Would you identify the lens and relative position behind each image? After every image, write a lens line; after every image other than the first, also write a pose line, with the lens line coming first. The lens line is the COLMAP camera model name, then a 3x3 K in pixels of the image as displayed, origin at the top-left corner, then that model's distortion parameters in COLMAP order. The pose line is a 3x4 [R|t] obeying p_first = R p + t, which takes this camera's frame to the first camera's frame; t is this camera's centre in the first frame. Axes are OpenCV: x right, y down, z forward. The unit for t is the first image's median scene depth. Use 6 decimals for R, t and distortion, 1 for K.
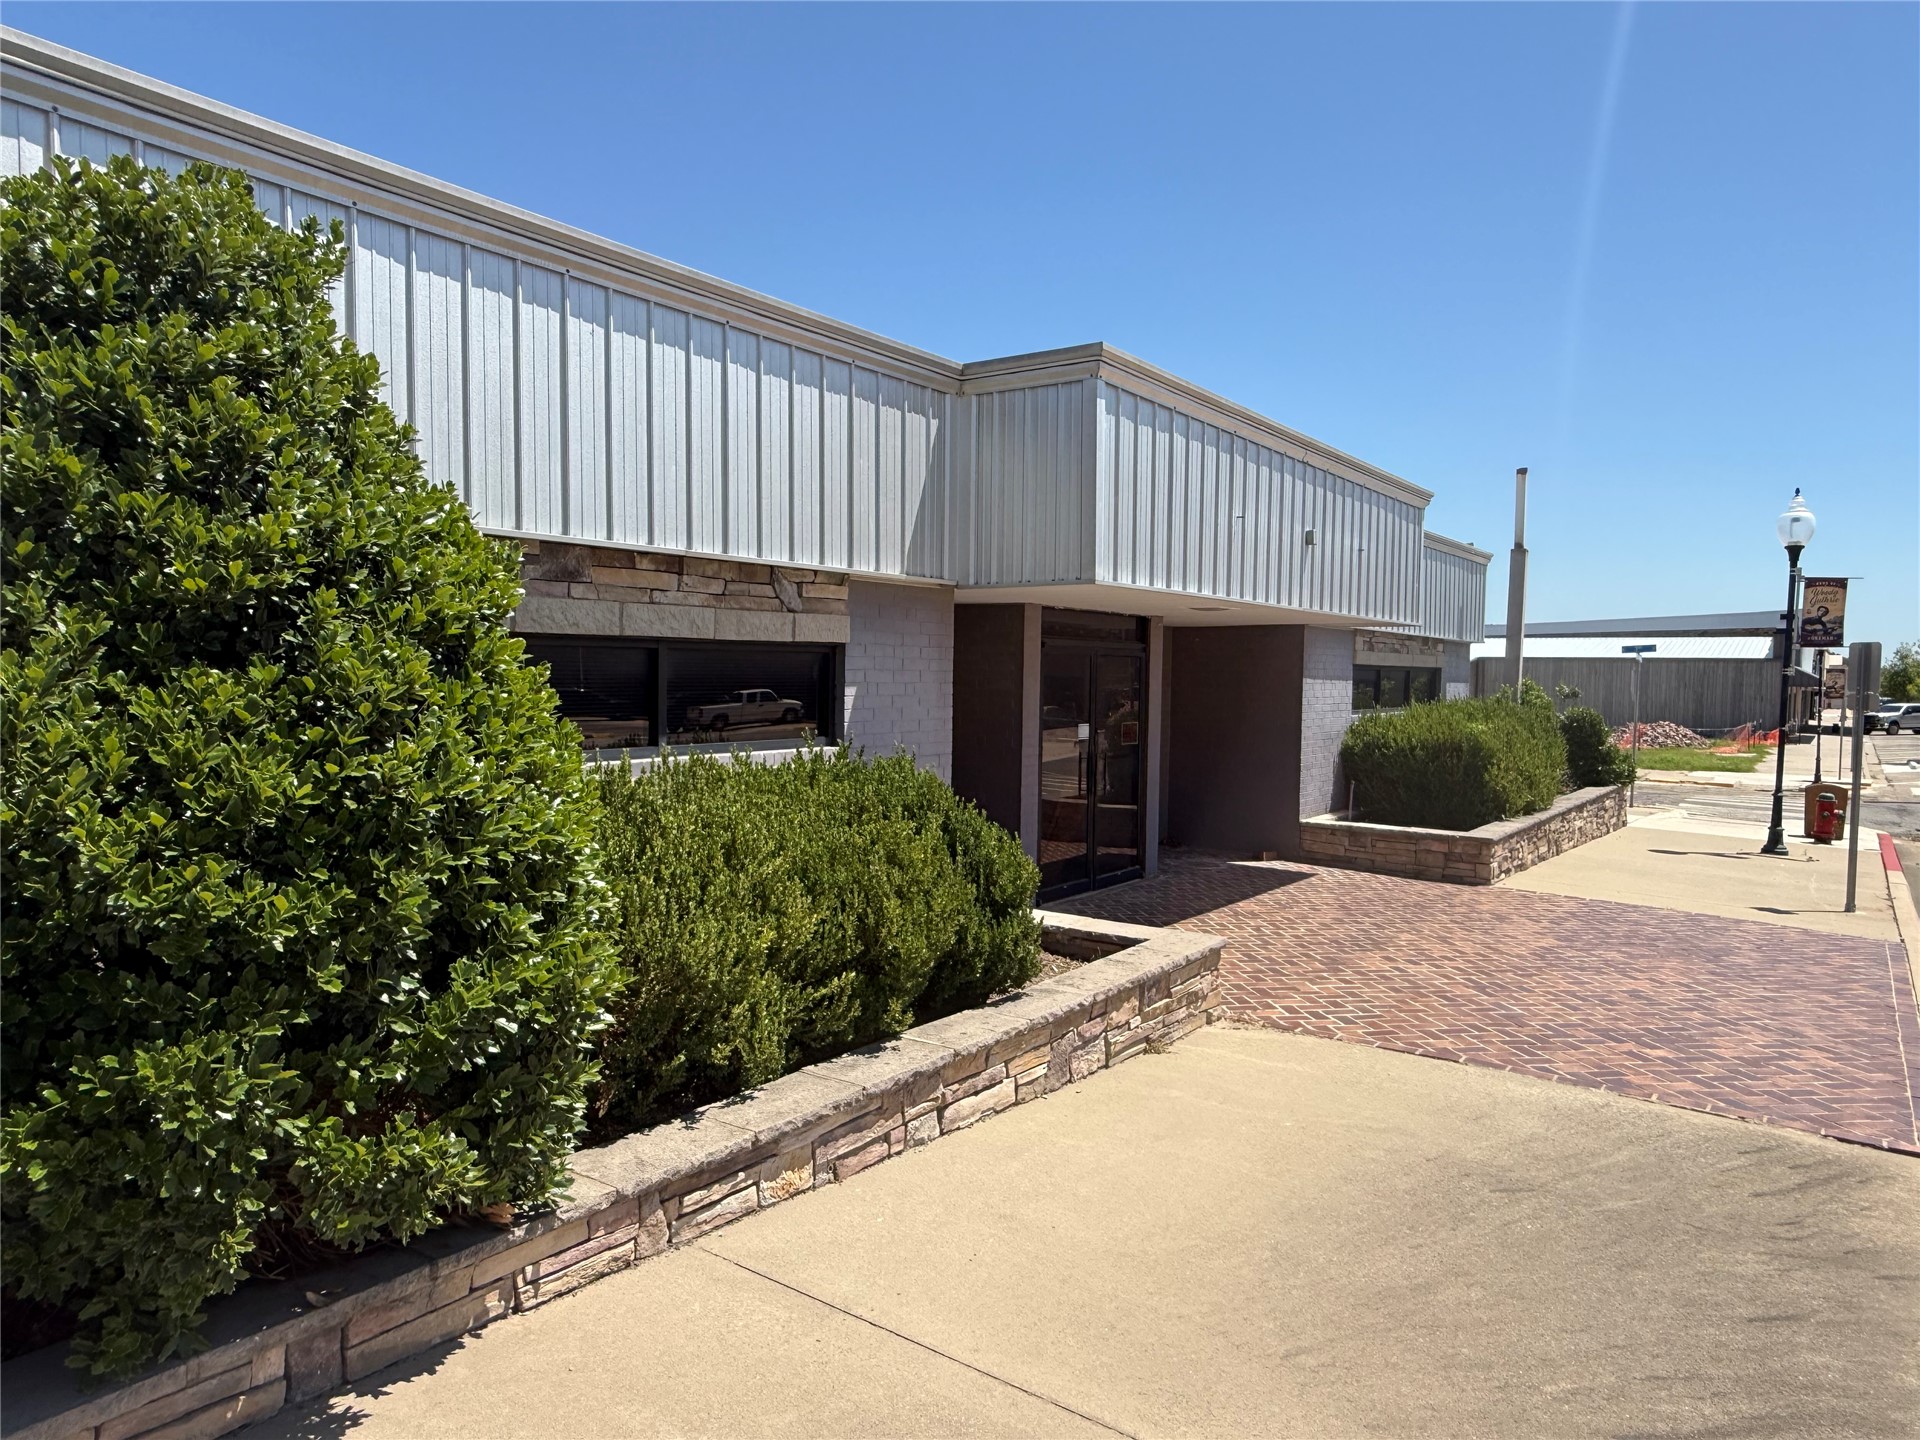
lens RADIAL K [[1228.4, 0, 962.8], [0, 1228.4, 721.7], [0, 0, 1]] dist [-0.000986, 0.001218]
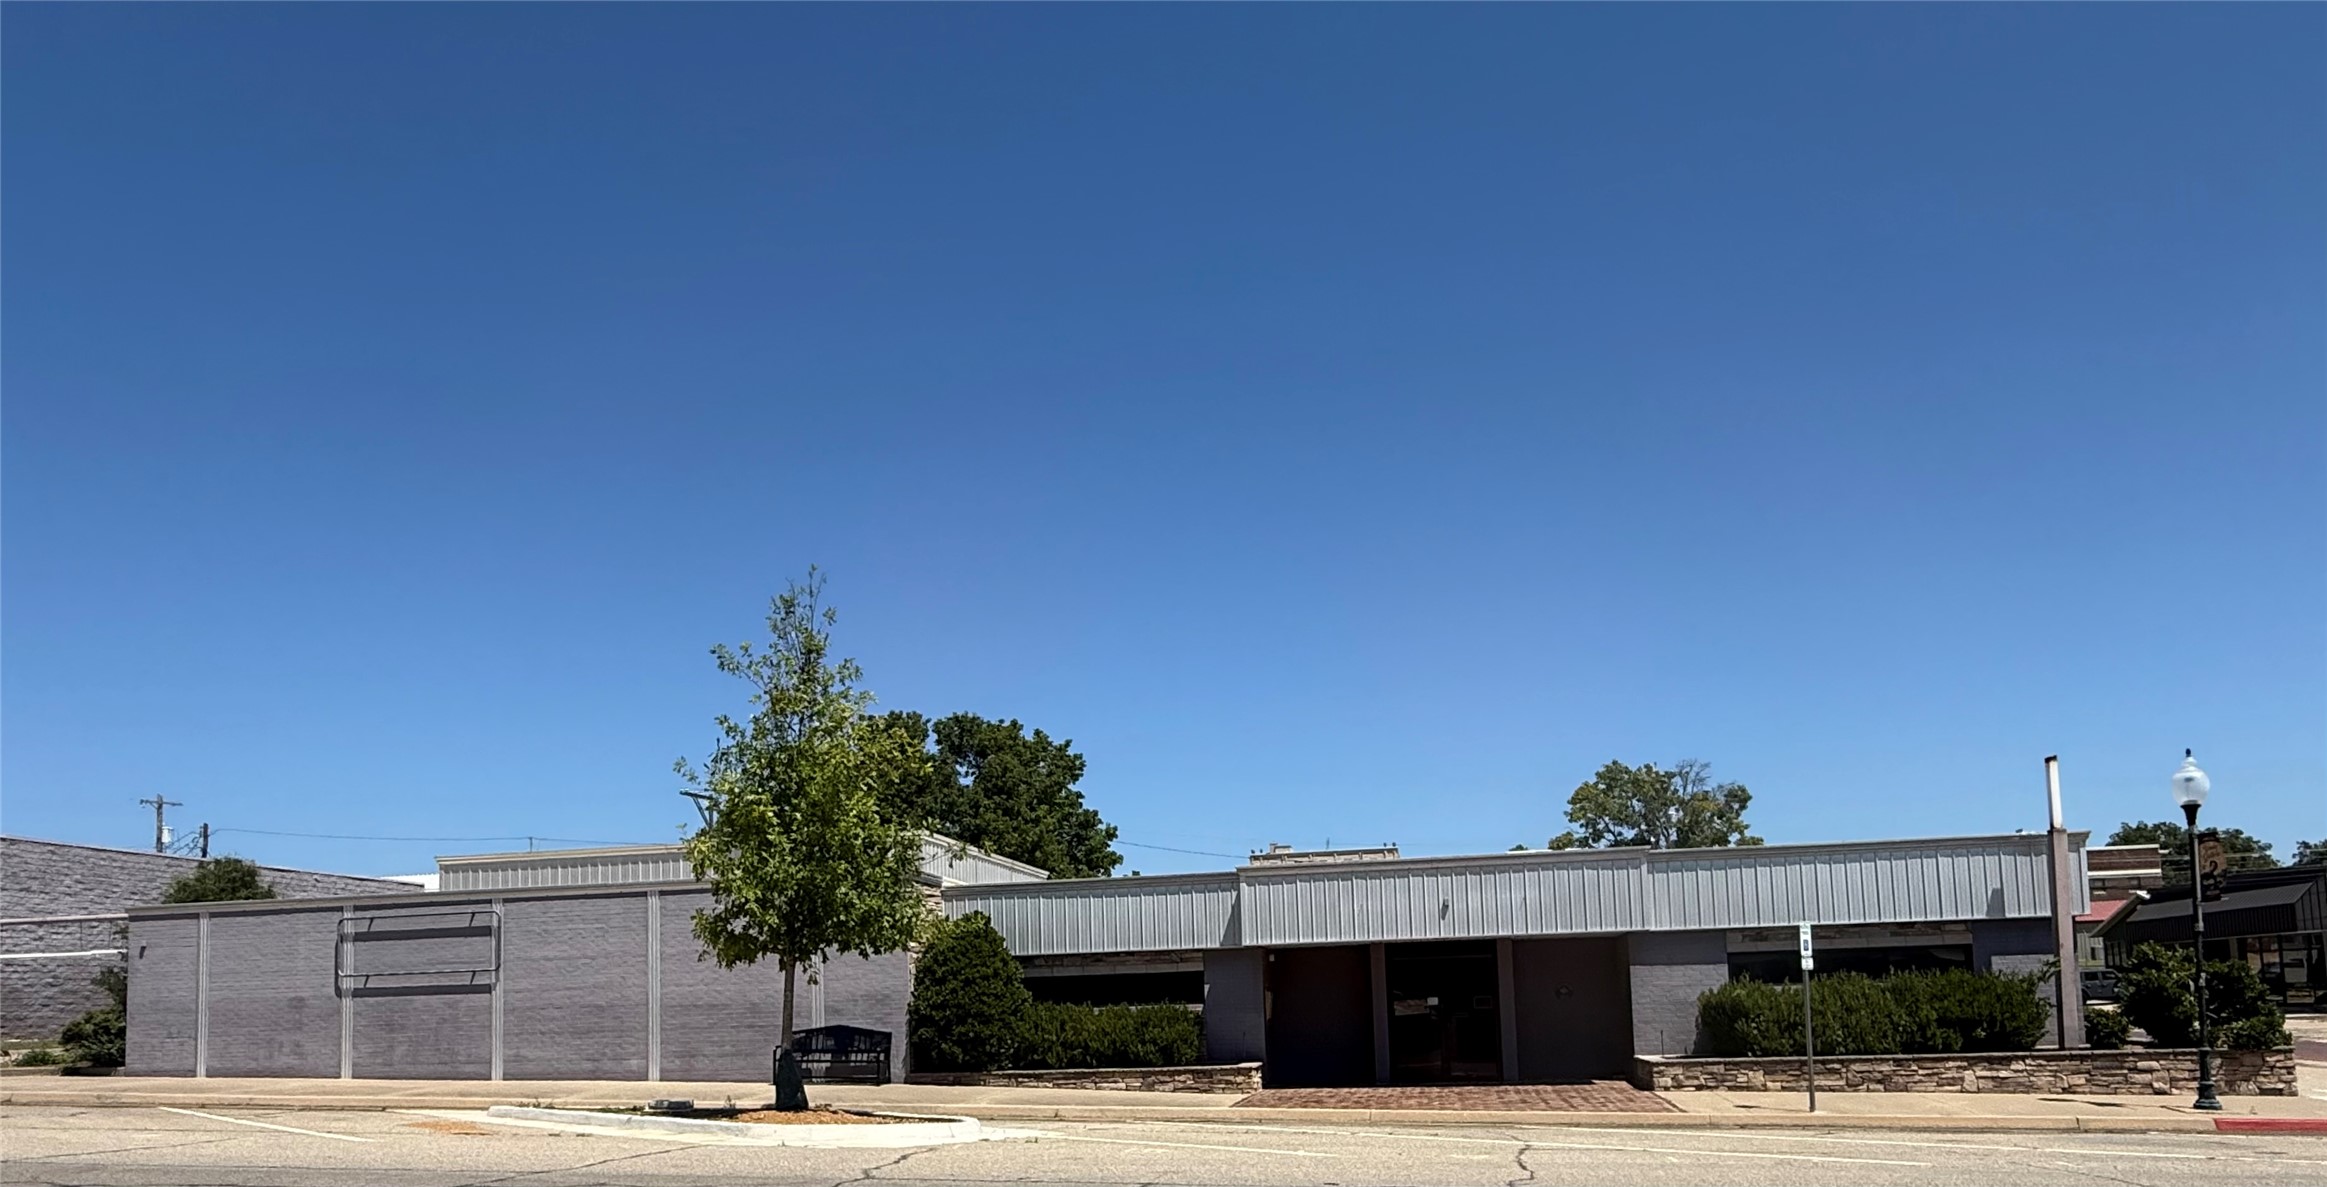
lens RADIAL K [[1421.0, 0, 1171.0], [0, 1421.0, 886.9], [0, 0, 1]] dist [0.001078, 0.004617]
pose [[0.436189, -0.106295, -0.893555, 3.445269], [-0.000512, 0.992969, -0.118371, 0.167635], [0.899855, 0.052089, 0.433068, -0.706226]]
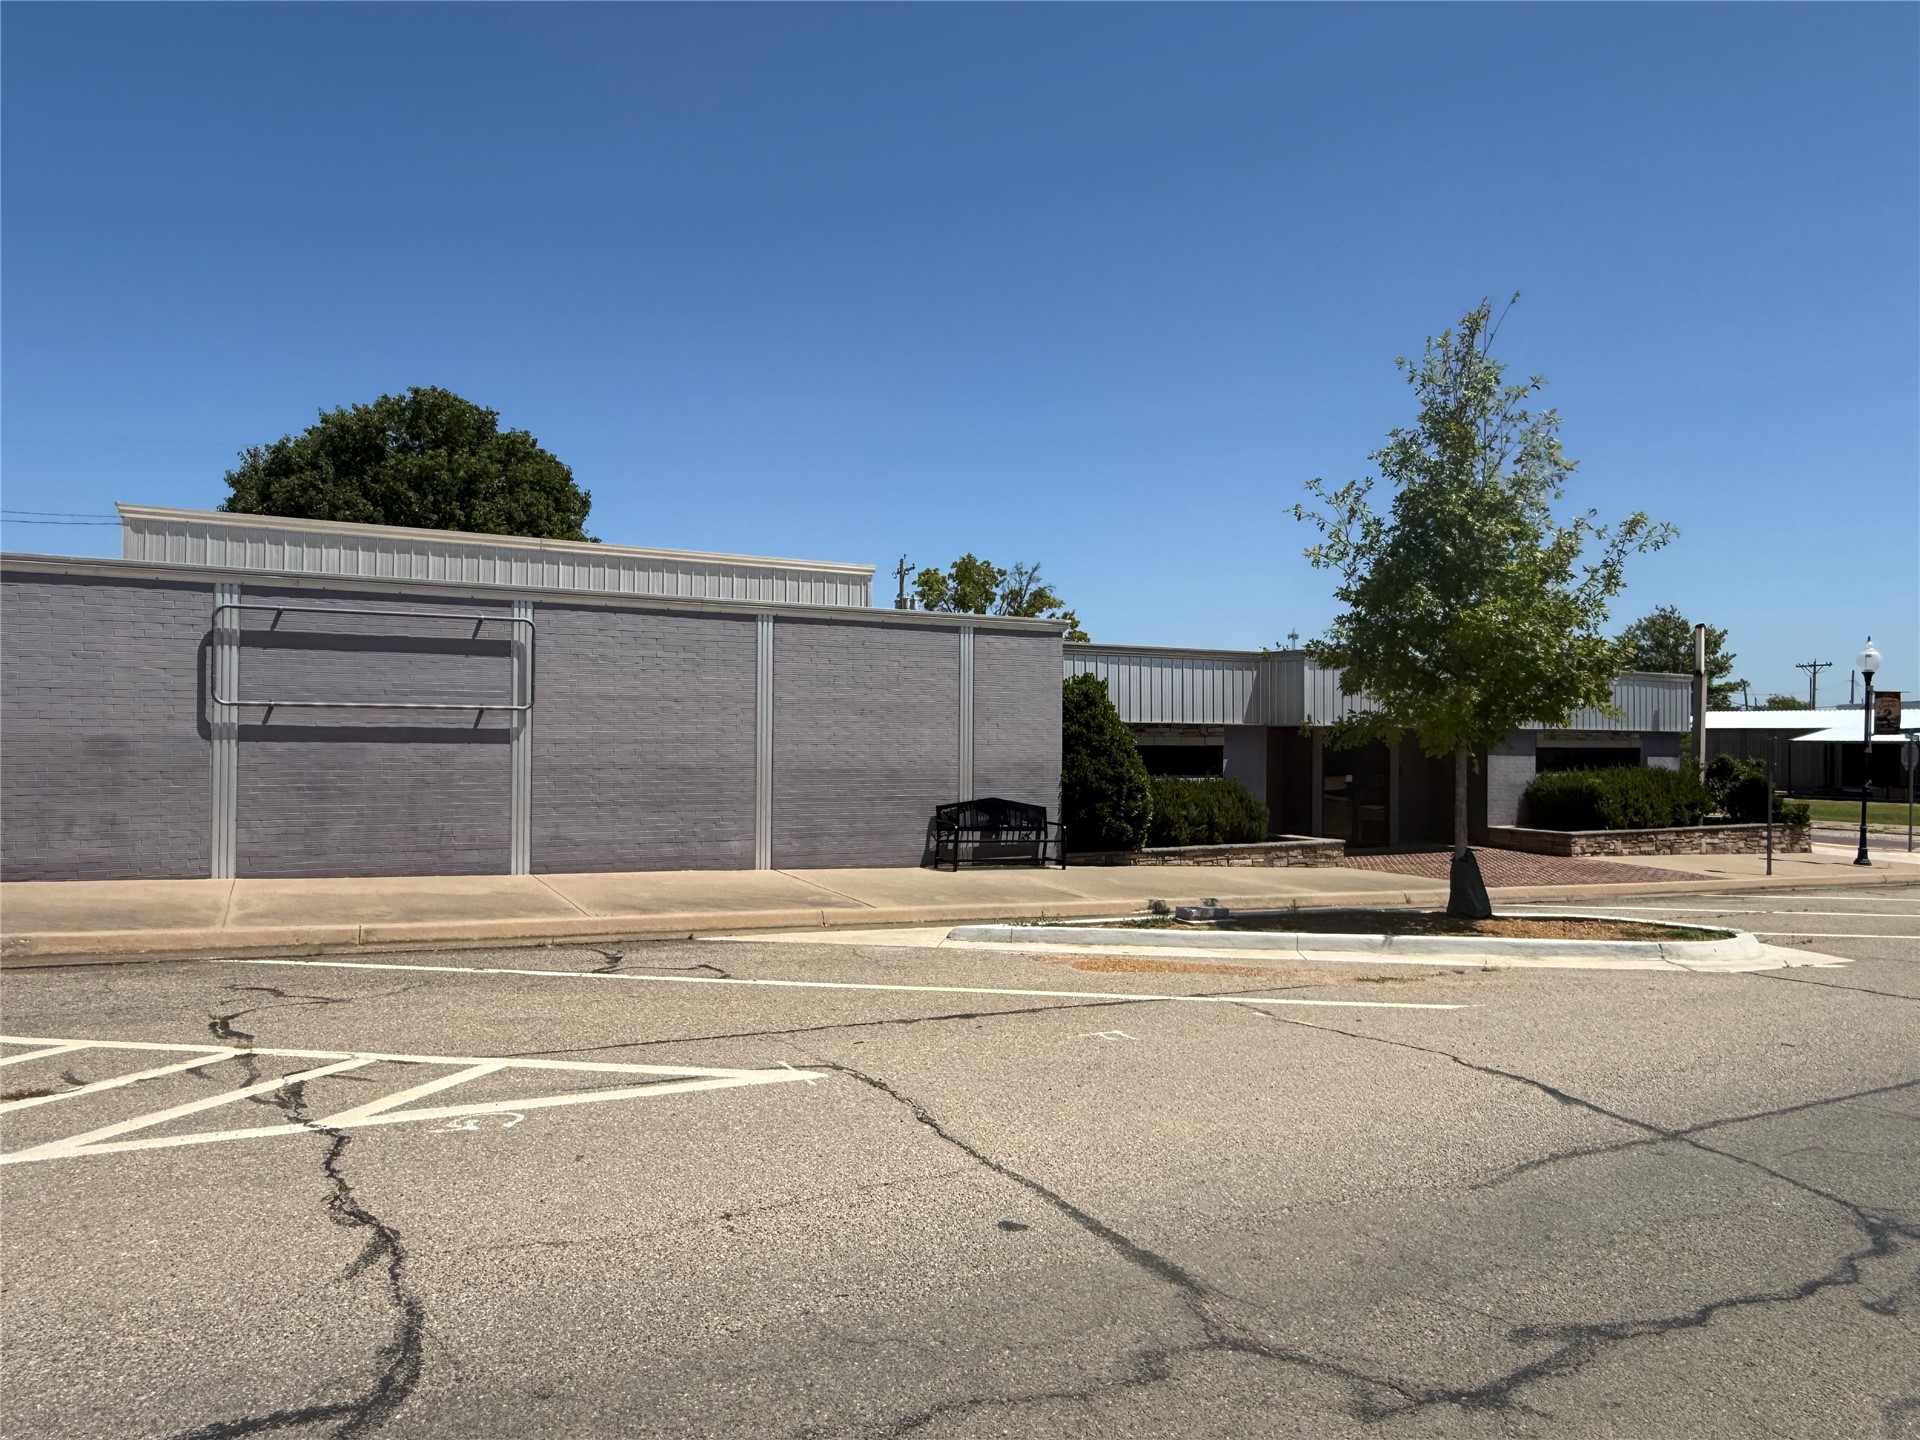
lens RADIAL K [[1228.4, 0, 952.2], [0, 1228.4, 720.5], [0, 0, 1]] dist [-0.000986, 0.001218]
pose [[0.906083, -0.012091, -0.422927, 0.683226], [-0.012886, 0.998339, -0.056148, 0.066047], [0.422903, 0.056325, 0.904423, -2.422221]]
